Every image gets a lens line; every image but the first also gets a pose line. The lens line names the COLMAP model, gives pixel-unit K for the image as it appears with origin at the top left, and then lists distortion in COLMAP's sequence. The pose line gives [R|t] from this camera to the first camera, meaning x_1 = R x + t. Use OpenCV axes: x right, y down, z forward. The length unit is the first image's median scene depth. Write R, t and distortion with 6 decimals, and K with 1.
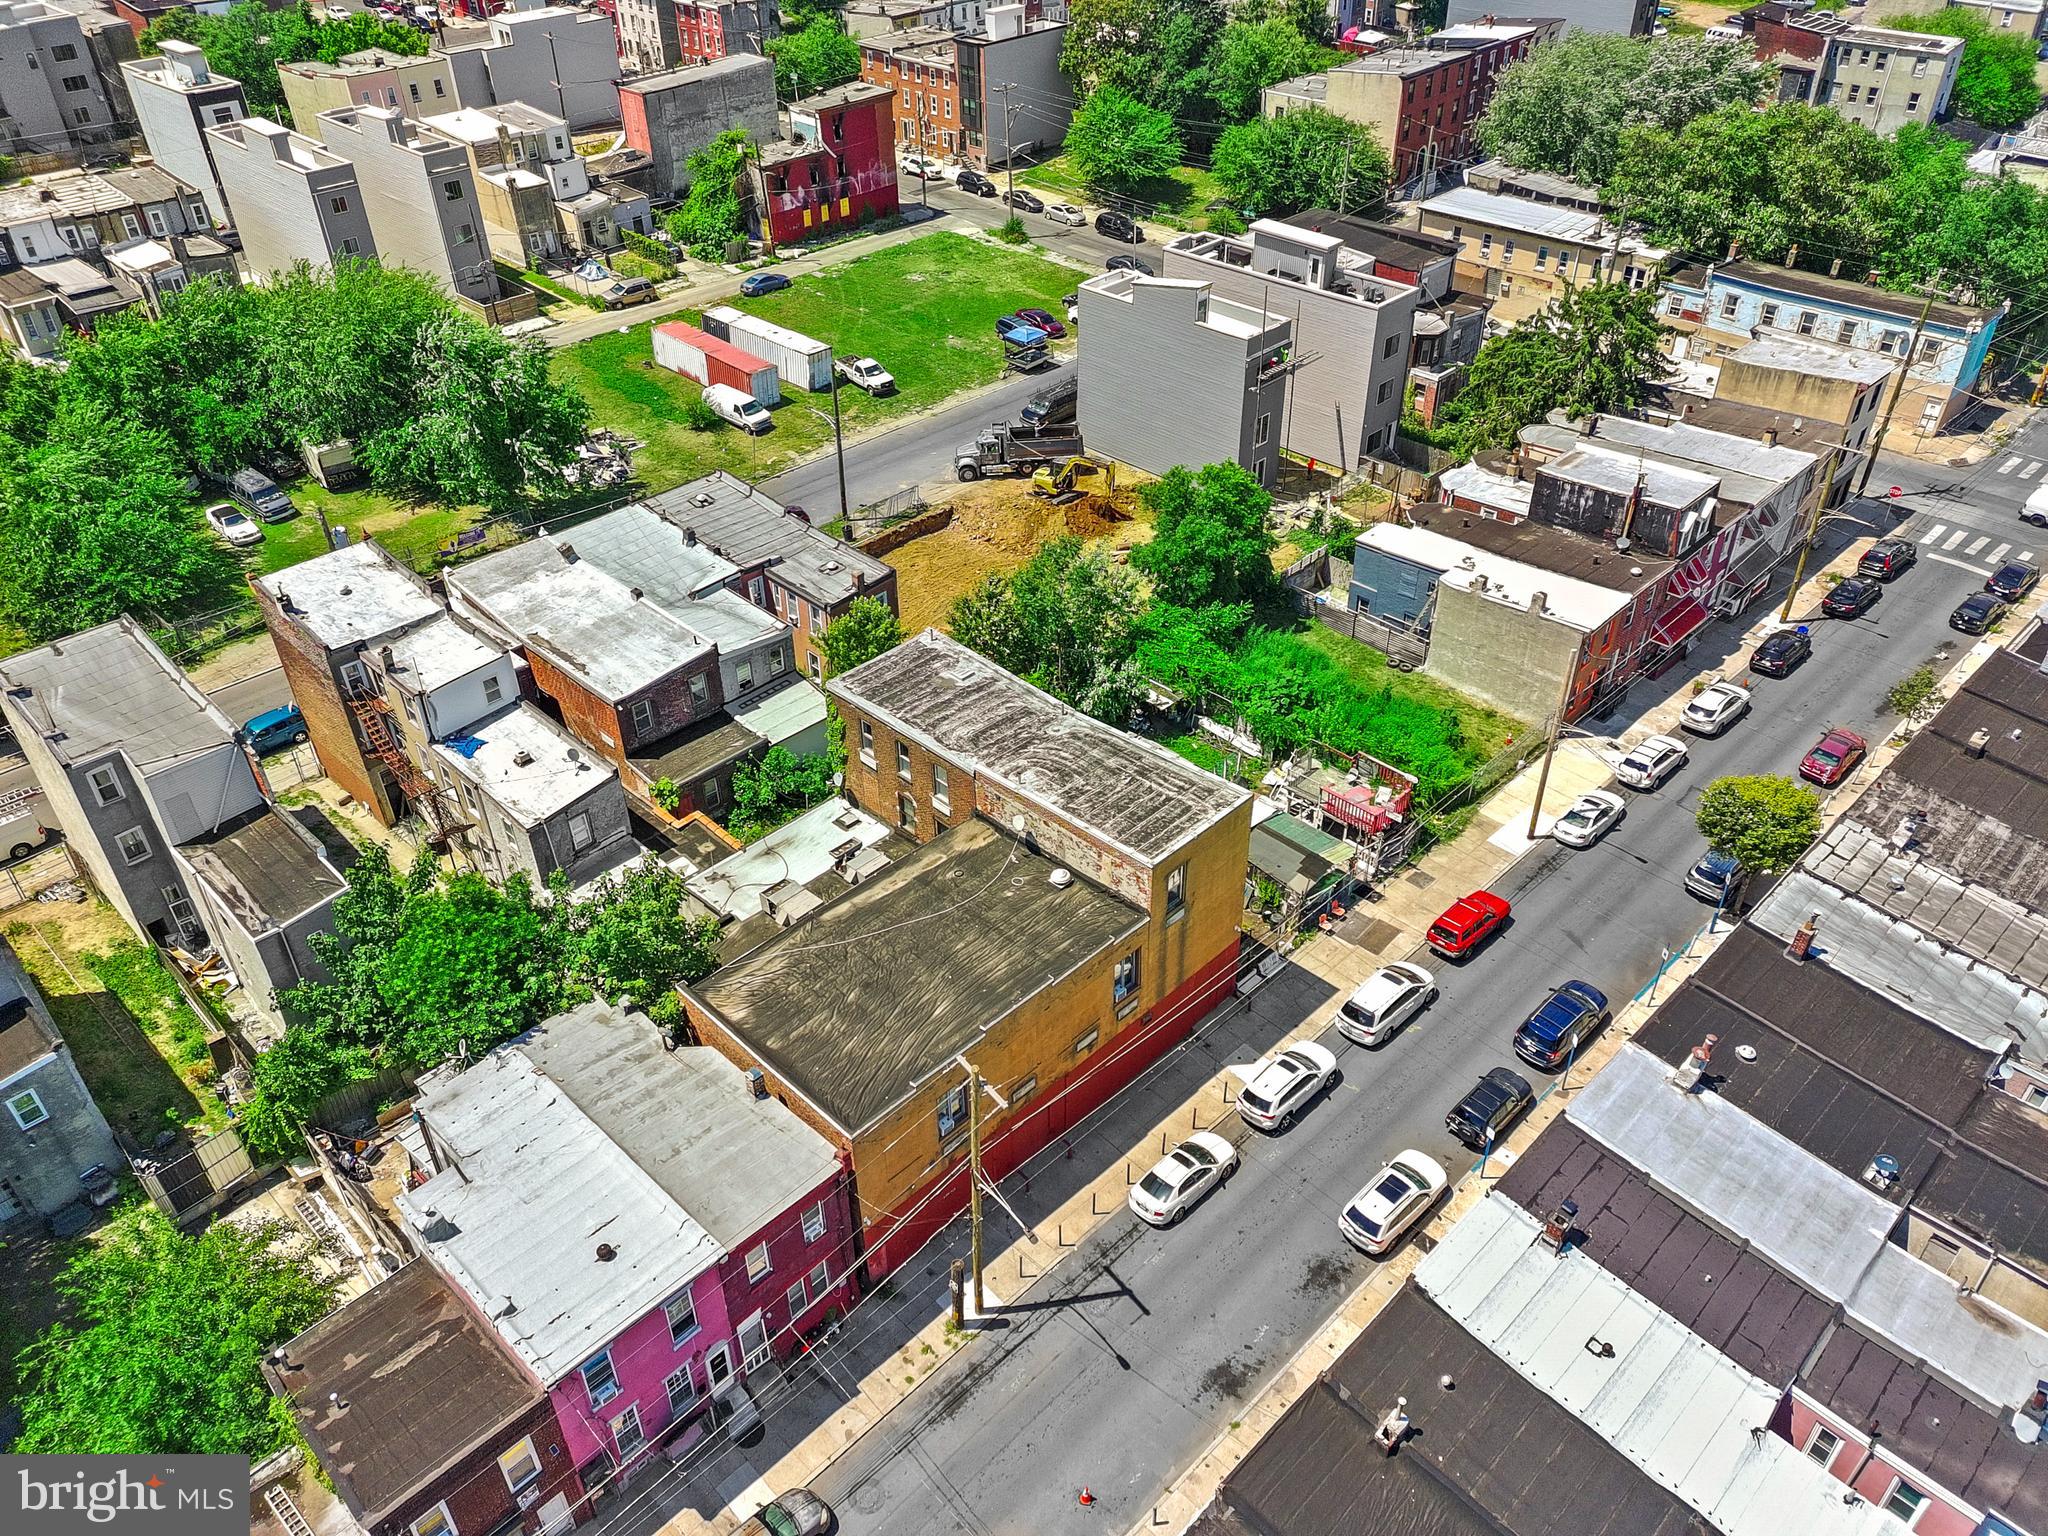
lens RADIAL K [[1504.3, 0, 1009.7], [0, 1504.3, 771.3], [0, 0, 1]] dist [0.072665, -0.062201]
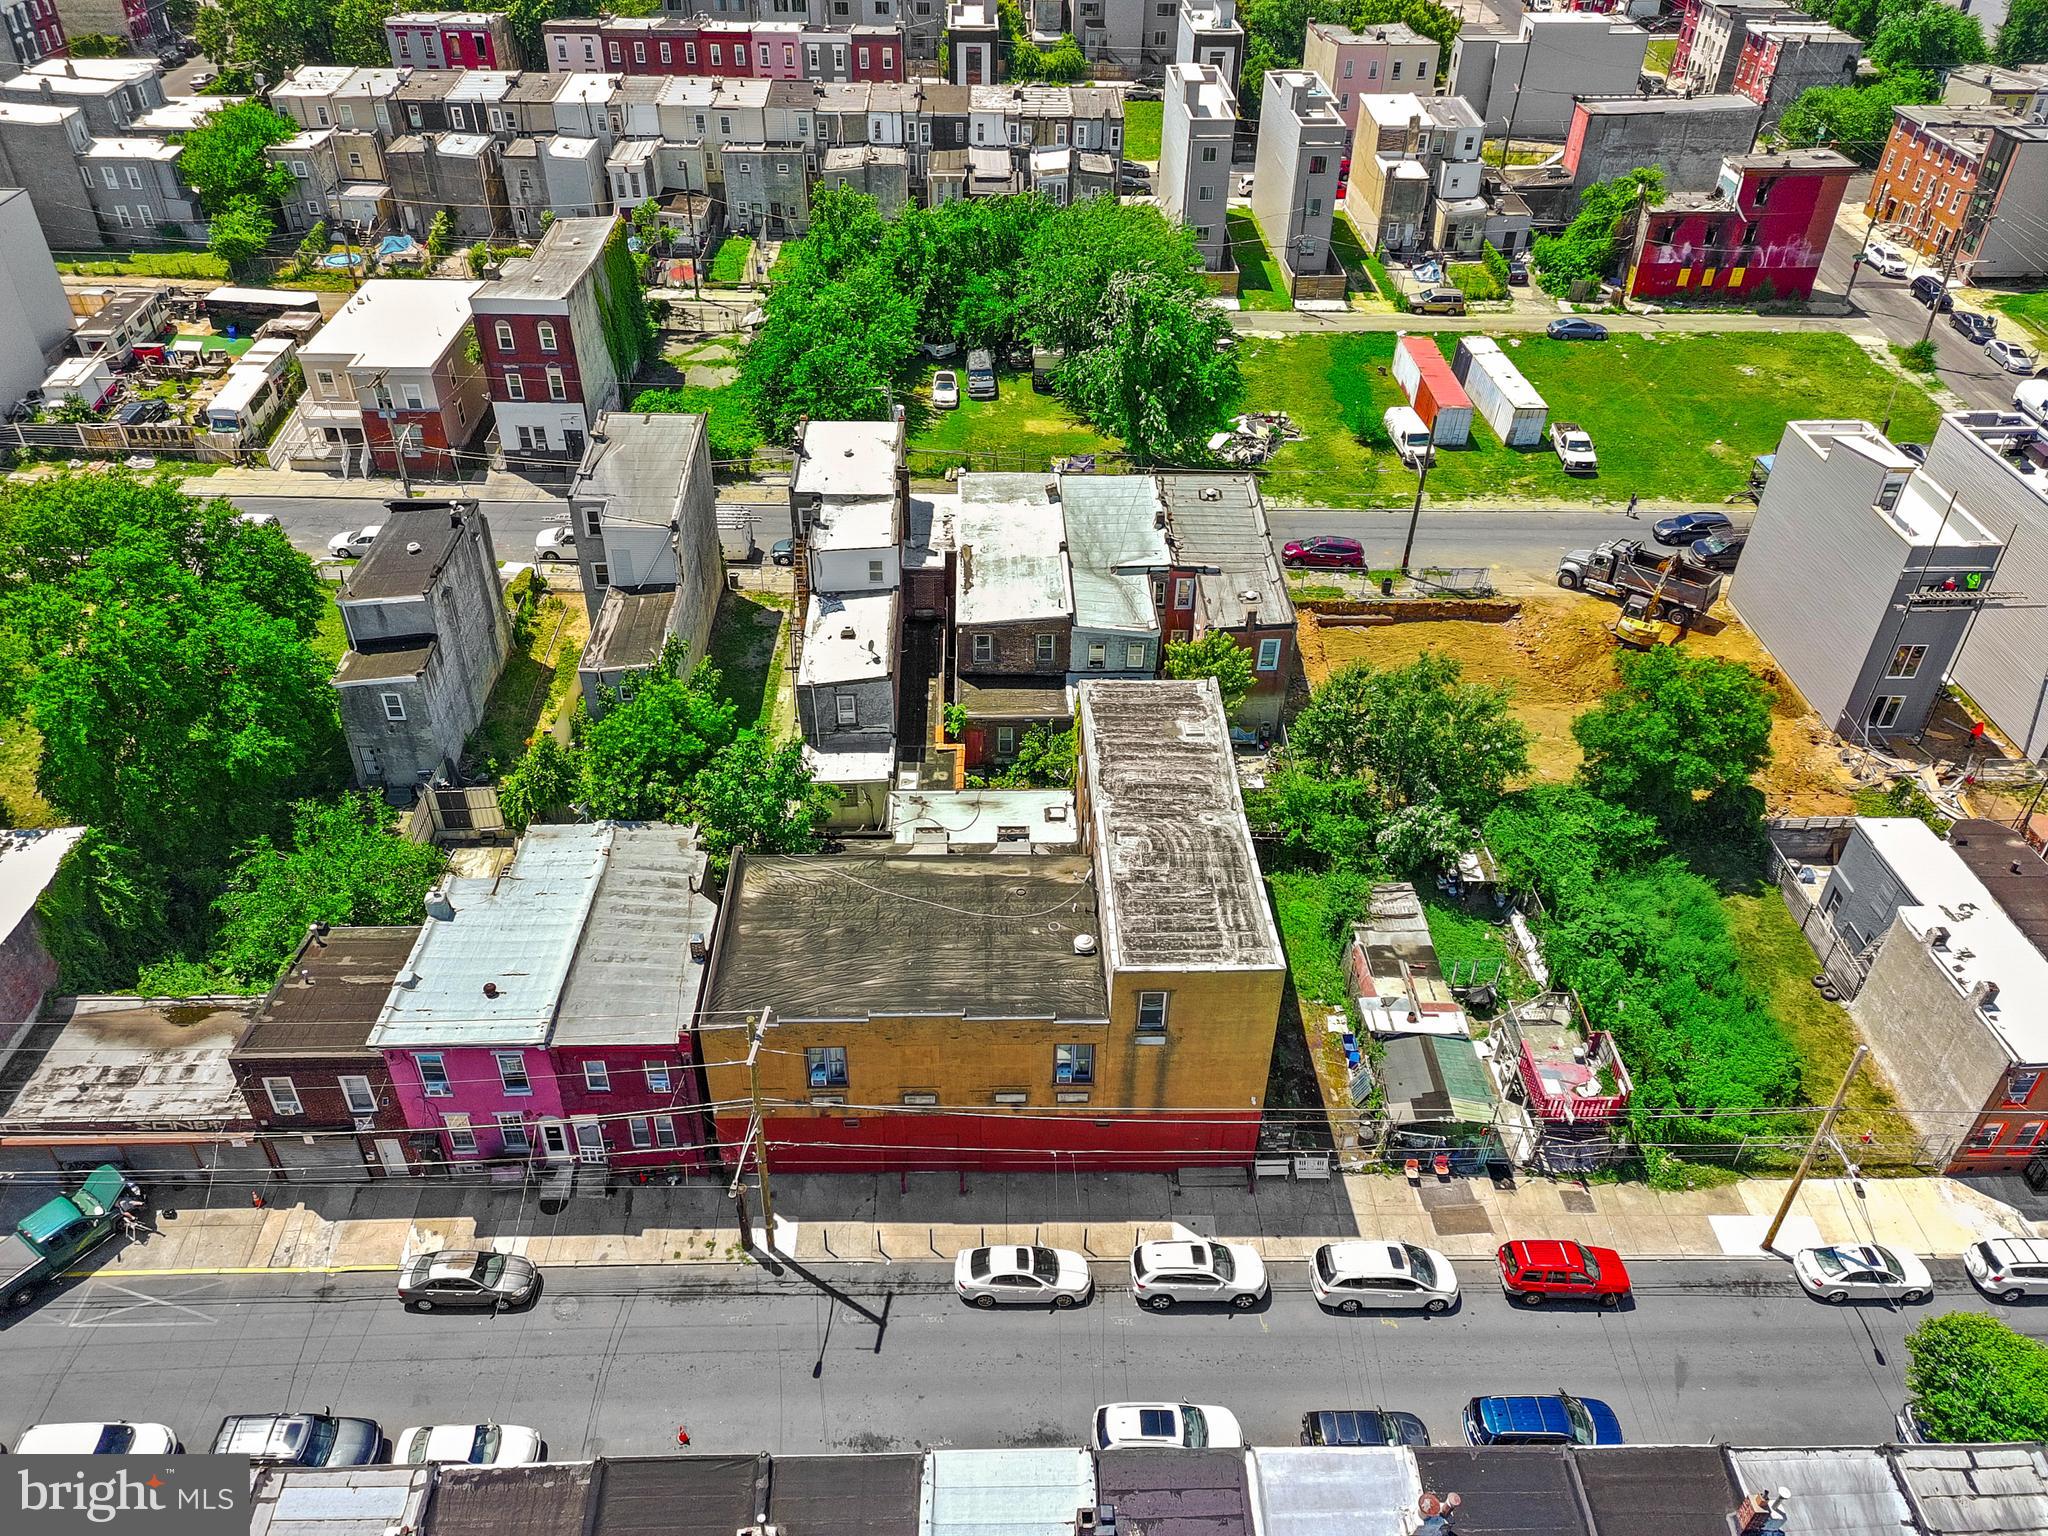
lens RADIAL K [[1504.3, 0, 1014.4], [0, 1504.3, 766.9], [0, 0, 1]] dist [0.072665, -0.062201]
pose [[0.727578, 0.434307, -0.531044, 0.285647], [-0.430201, 0.891819, 0.139948, -0.090149], [0.534376, 0.126633, 0.835707, 0.091124]]
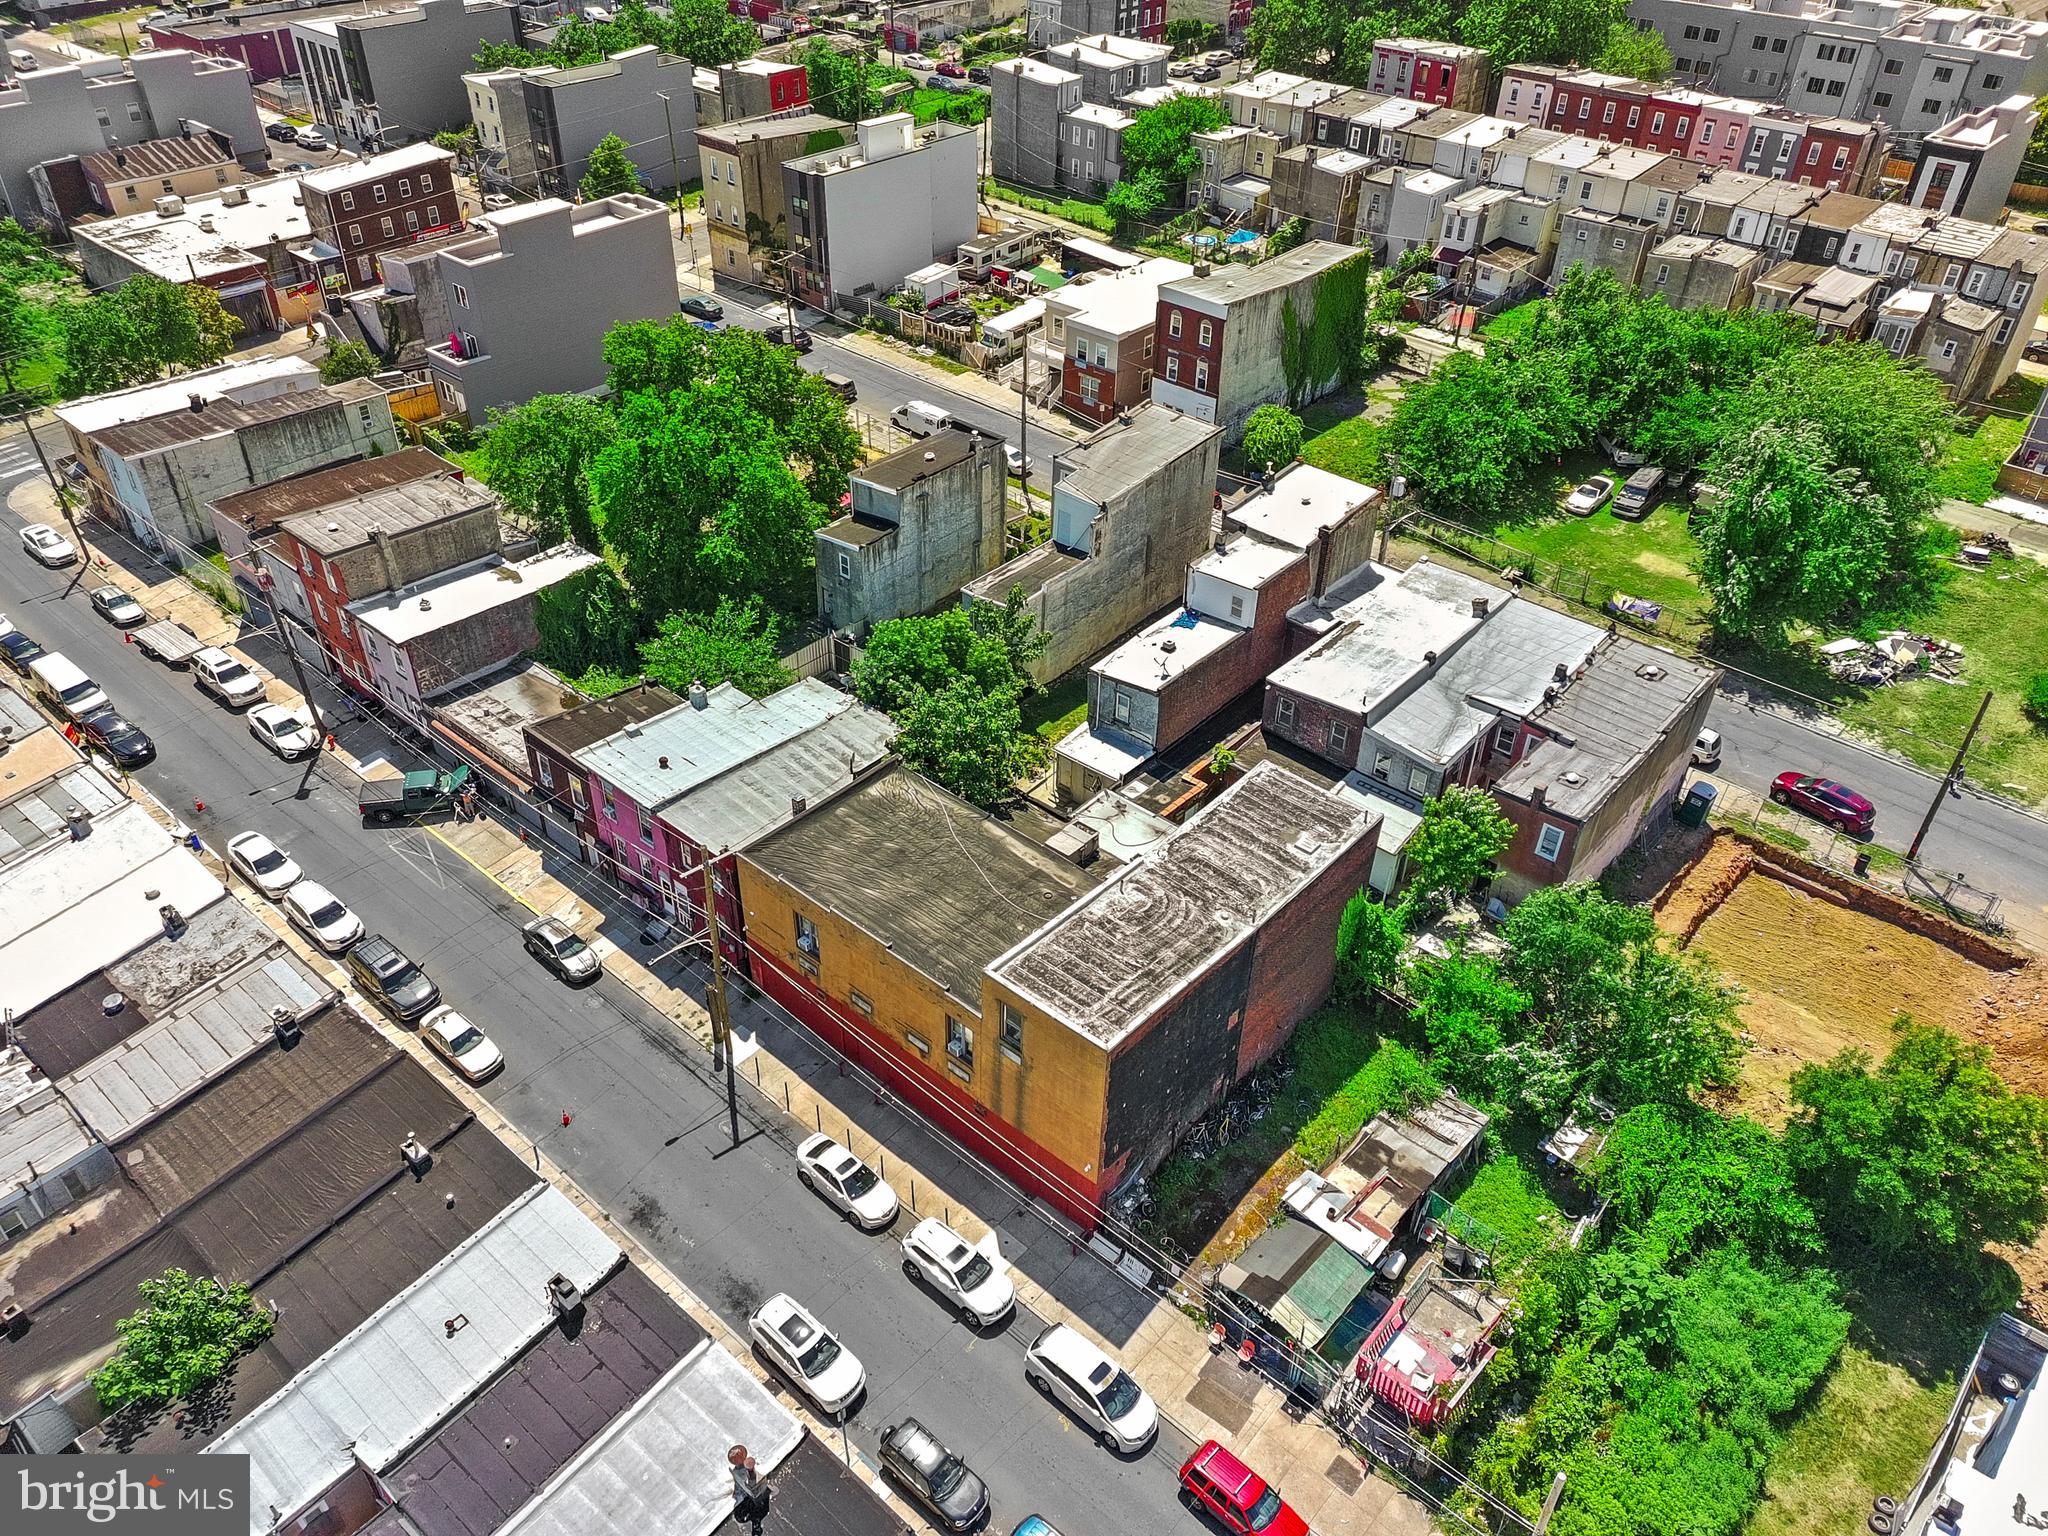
lens RADIAL K [[1504.3, 0, 1017.8], [0, 1504.3, 766.1], [0, 0, 1]] dist [0.072665, -0.062201]
pose [[0.066610, 0.614851, -0.785826, 0.469274], [-0.609746, 0.648489, 0.455710, -0.292141], [0.789793, 0.448799, 0.418099, 0.303435]]
